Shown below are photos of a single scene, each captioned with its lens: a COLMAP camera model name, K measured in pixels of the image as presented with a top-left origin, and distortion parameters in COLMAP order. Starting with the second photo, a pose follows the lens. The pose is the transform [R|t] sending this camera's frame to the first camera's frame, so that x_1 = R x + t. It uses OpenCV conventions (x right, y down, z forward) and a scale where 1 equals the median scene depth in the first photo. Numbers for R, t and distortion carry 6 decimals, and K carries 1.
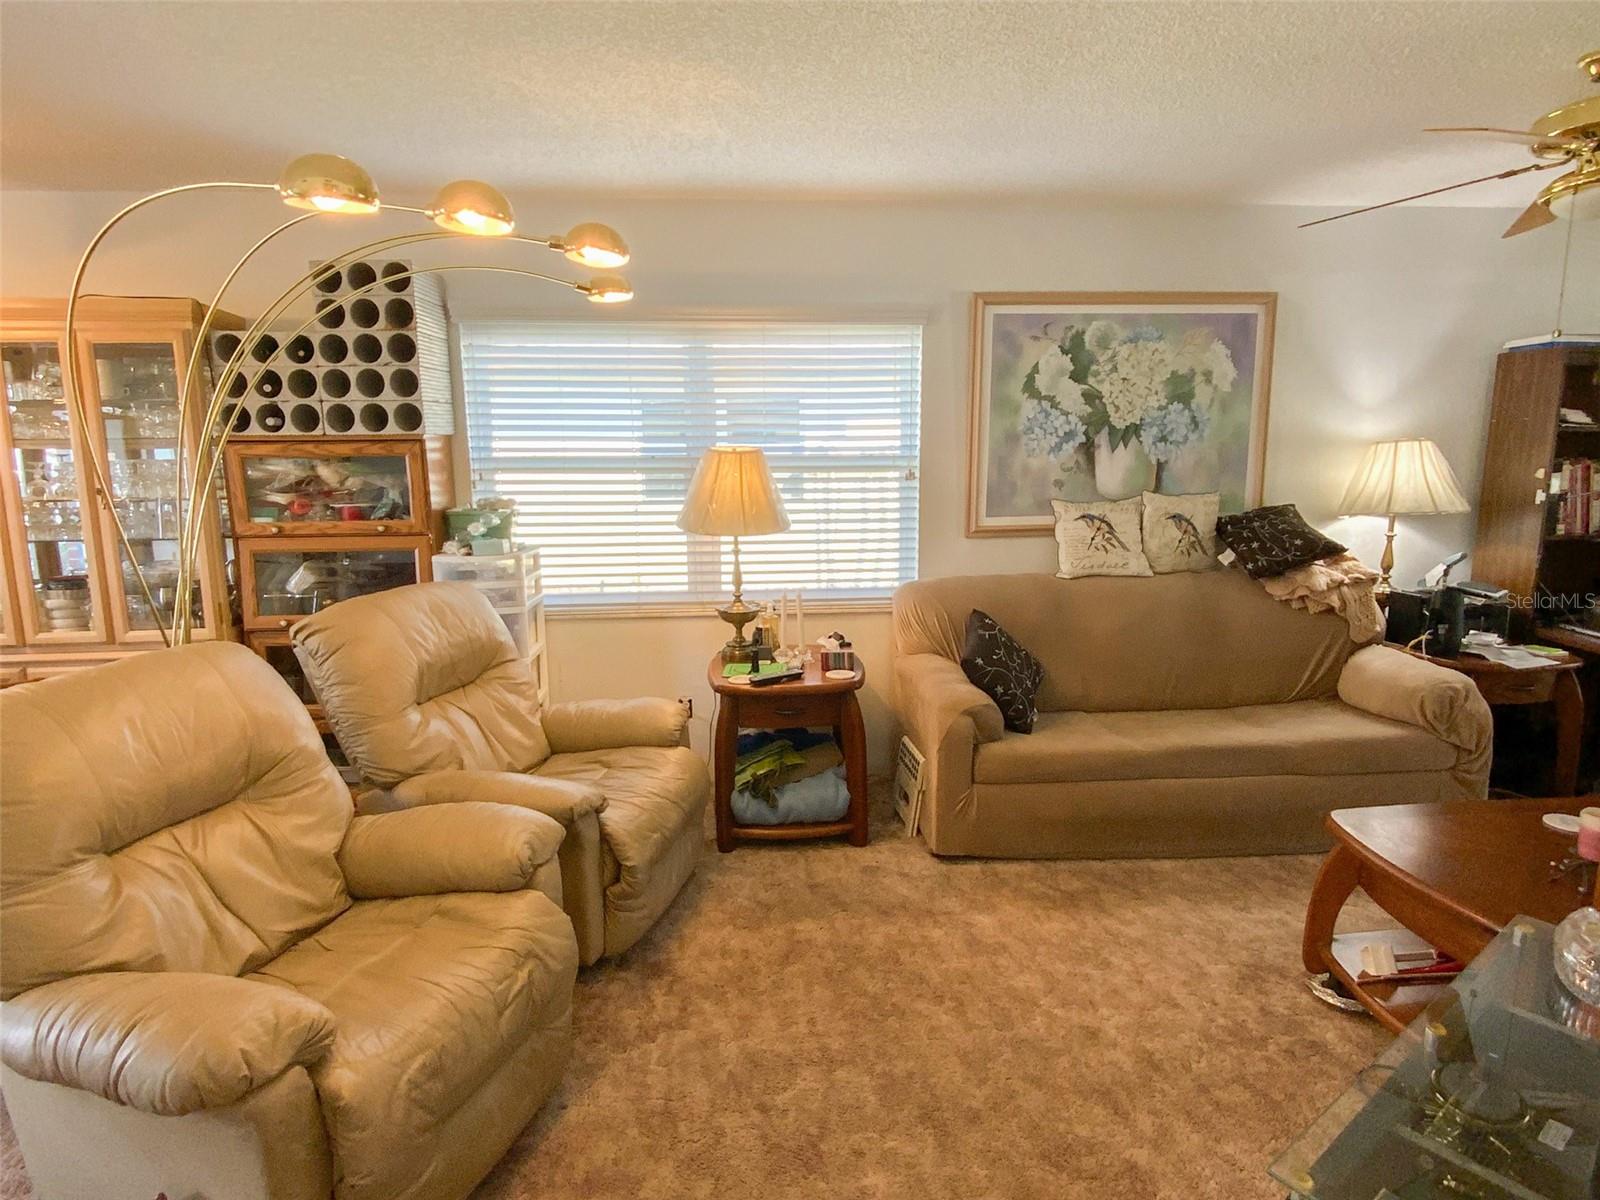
lens RADIAL K [[892.4, 0, 806.9], [0, 892.4, 610.0], [0, 0, 1]] dist [0.011347, -0.001496]
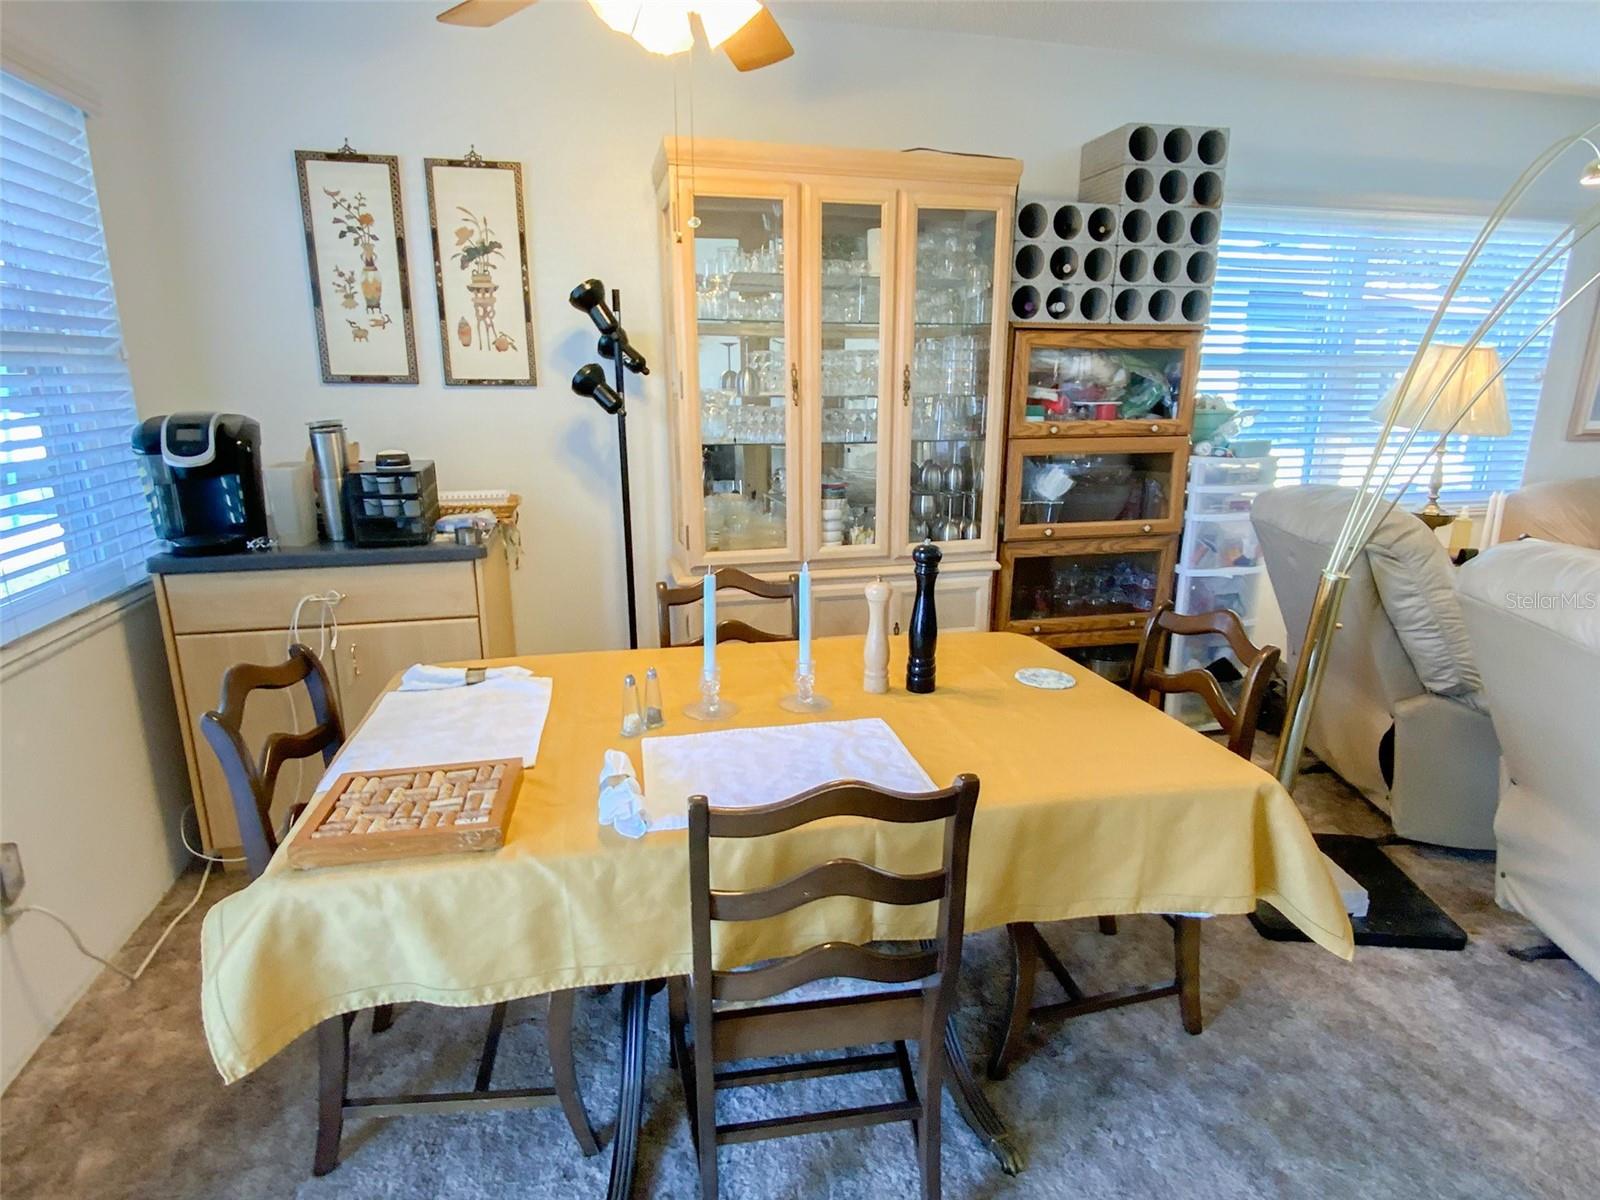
lens RADIAL K [[892.4, 0, 803.3], [0, 892.4, 592.4], [0, 0, 1]] dist [0.011347, -0.001496]
pose [[0.985348, -0.024004, 0.168859, -1.005123], [0.007711, 0.995304, 0.096491, -0.014541], [-0.170382, -0.093775, 0.980906, 0.139872]]
